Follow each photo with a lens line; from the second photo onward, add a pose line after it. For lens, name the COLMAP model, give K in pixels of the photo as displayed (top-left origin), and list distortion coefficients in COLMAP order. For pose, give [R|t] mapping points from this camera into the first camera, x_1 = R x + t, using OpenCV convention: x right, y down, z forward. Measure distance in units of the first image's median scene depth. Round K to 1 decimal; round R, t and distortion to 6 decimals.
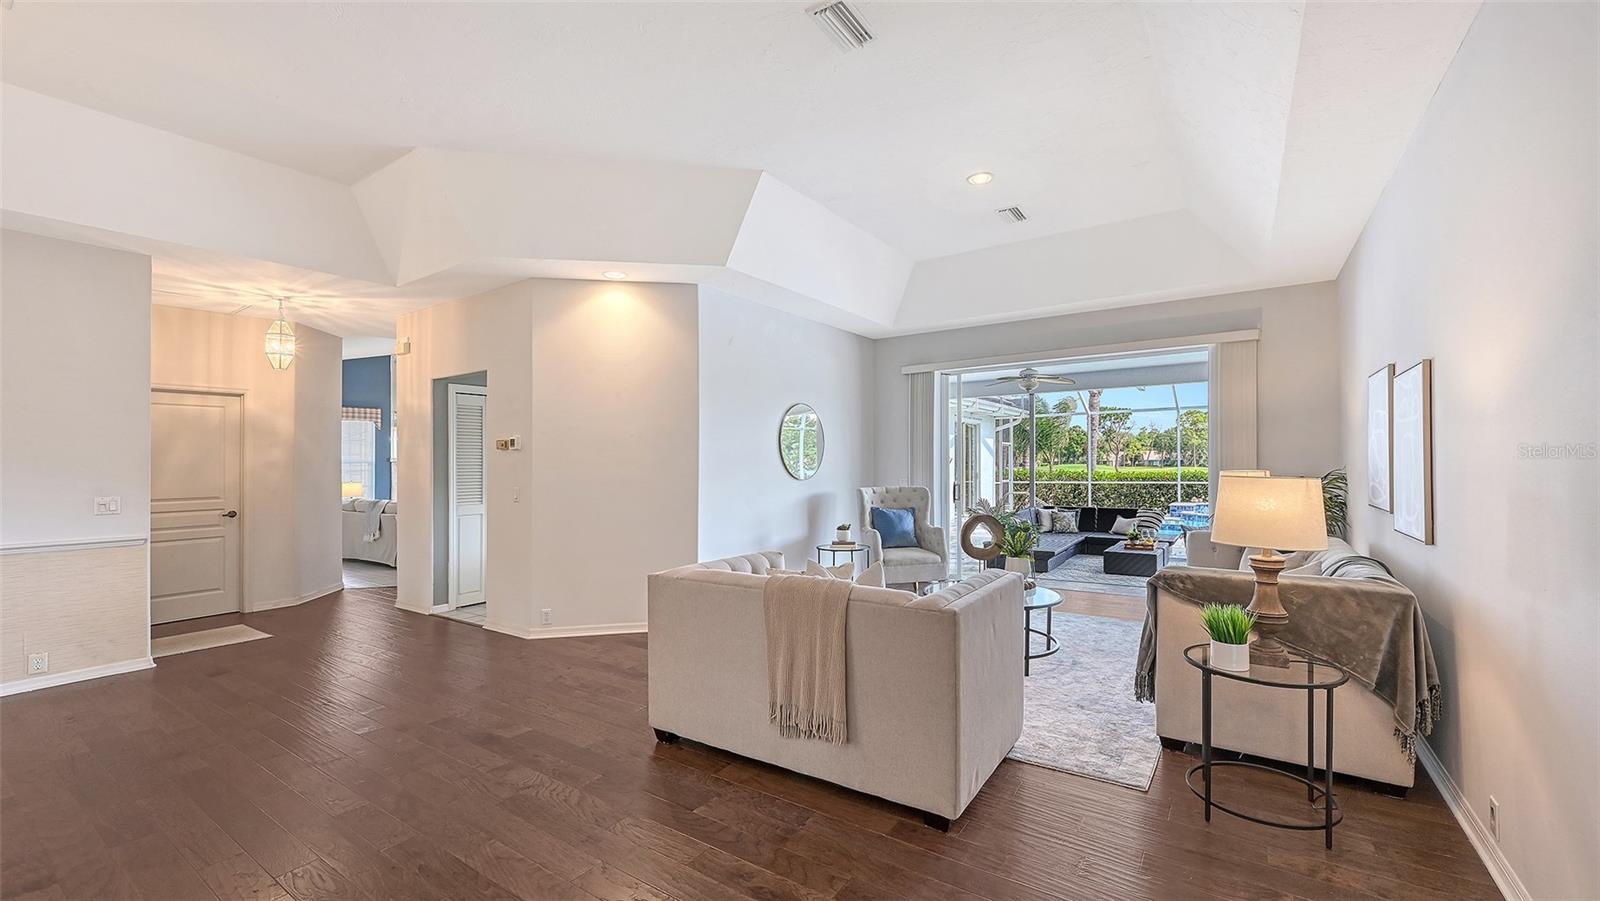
lens RADIAL K [[626.4, 0, 800.5], [0, 626.4, 472.1], [0, 0, 1]] dist [0.001937, 0.000085]
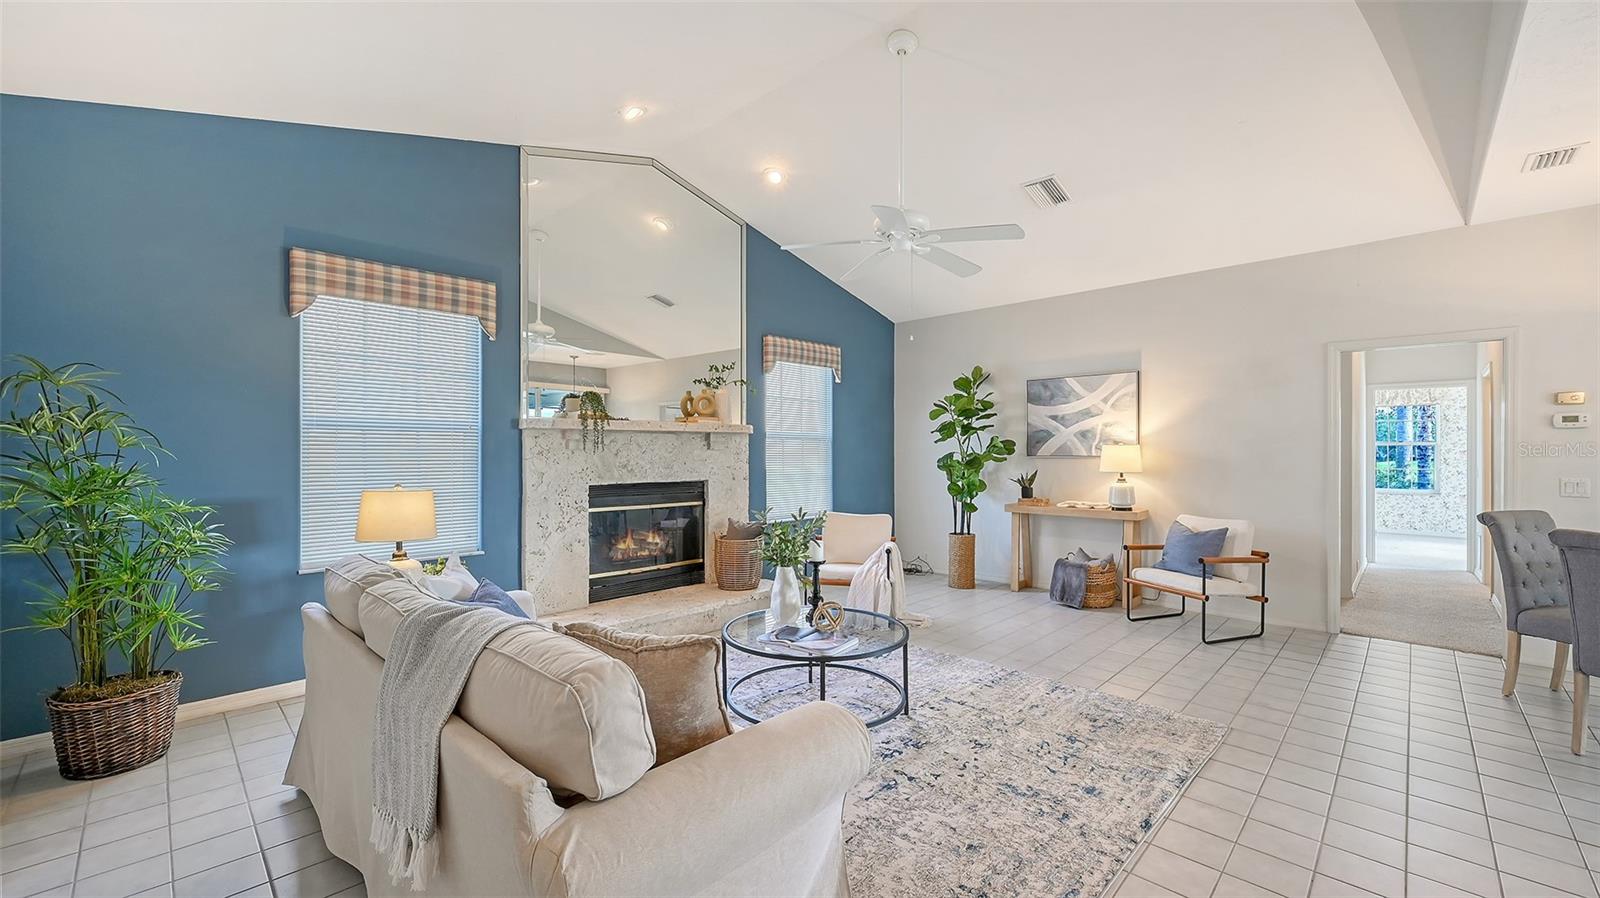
lens RADIAL K [[630.8, 0, 809.6], [0, 630.8, 445.2], [0, 0, 1]] dist [0.002698, 0.000380]
pose [[0.987984, 0.015918, -0.153737, -0.454295], [-0.018984, 0.999649, -0.018496, -0.000067], [0.153388, 0.021193, 0.987939, 0.709586]]
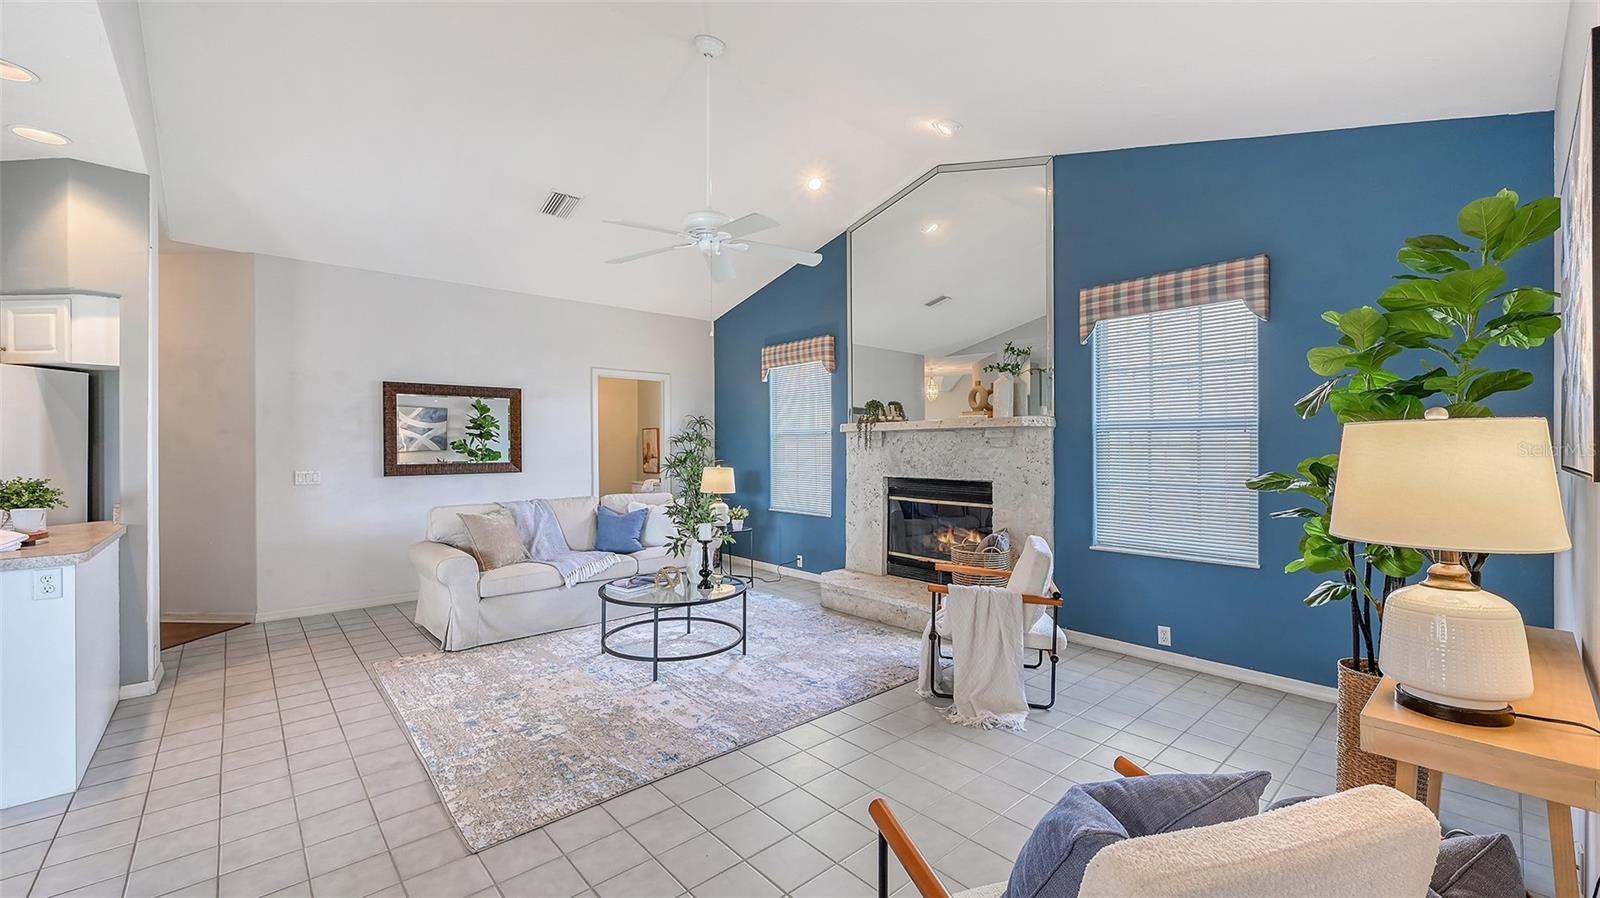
lens RADIAL K [[641.2, 0, 807.8], [0, 641.2, 450.3], [0, 0, 1]] dist [0.003352, 0.000220]
pose [[-0.221592, 0.018858, -0.974957, -0.135006], [-0.008892, 0.999732, 0.021358, -0.010548], [0.975099, 0.013402, -0.221365, 1.170849]]
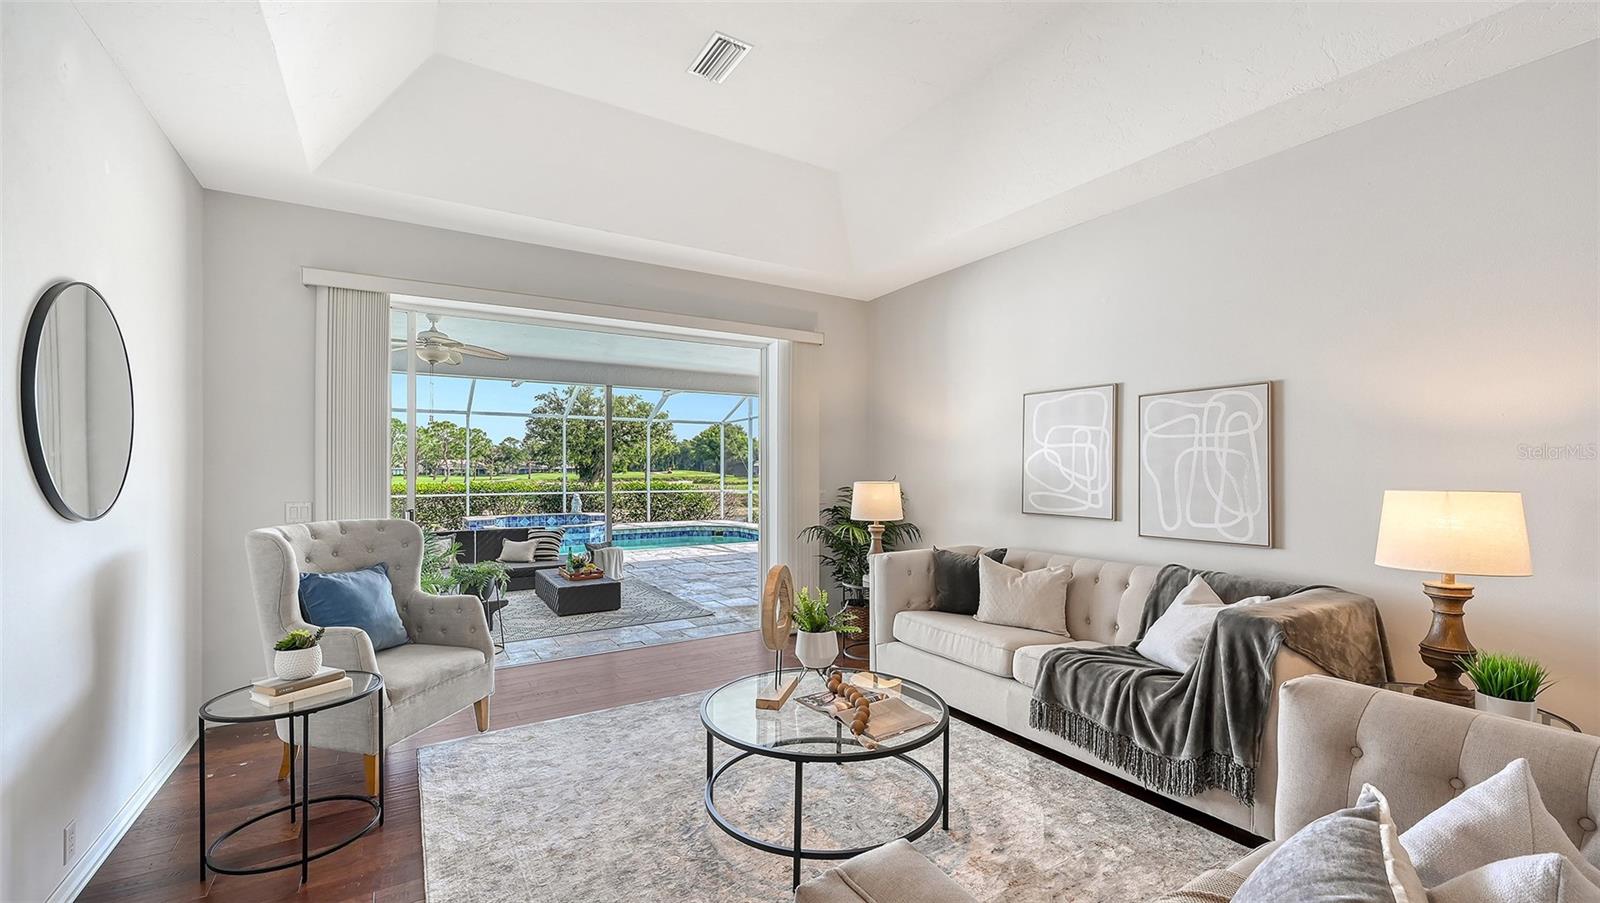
lens RADIAL K [[648.0, 0, 783.2], [0, 648.0, 480.0], [0, 0, 1]] dist [0.006676, 0.000011]
pose [[0.423950, -0.004479, 0.905675, -0.089798], [0.008147, 0.999966, 0.001132, -0.003595], [-0.905649, 0.006899, 0.423972, 0.316732]]
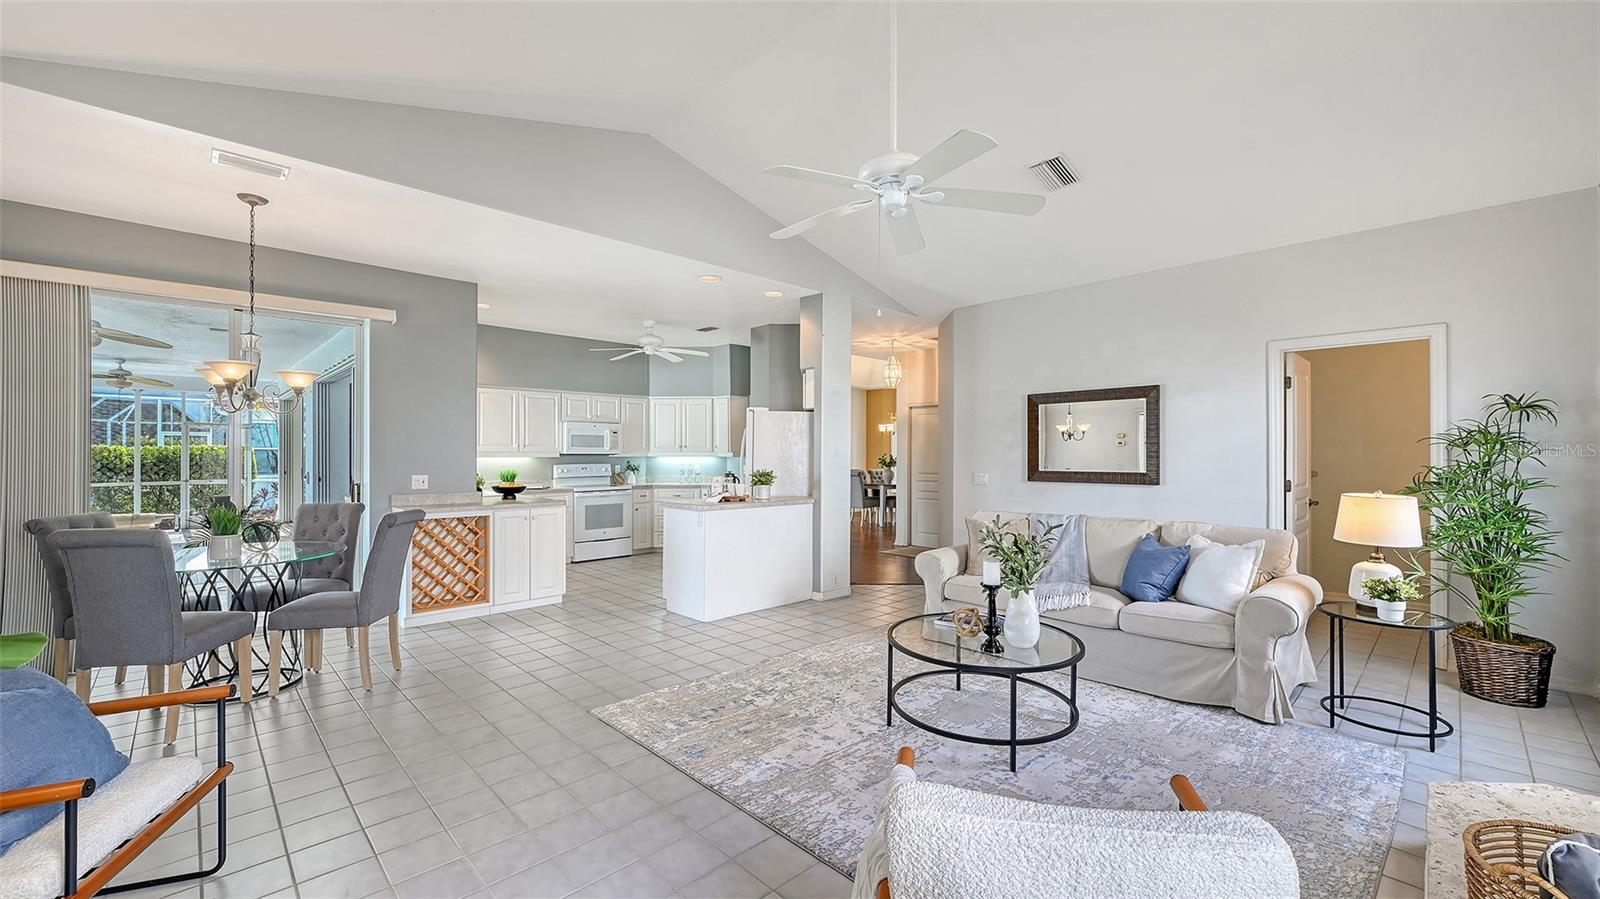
lens RADIAL K [[642.0, 0, 803.4], [0, 642.0, 451.0], [0, 0, 1]] dist [0.001786, 0.000236]
pose [[-0.980975, 0.014246, 0.193612, -0.473526], [0.015636, 0.999862, 0.005654, -0.008337], [-0.193505, 0.008573, -0.981062, 1.316423]]
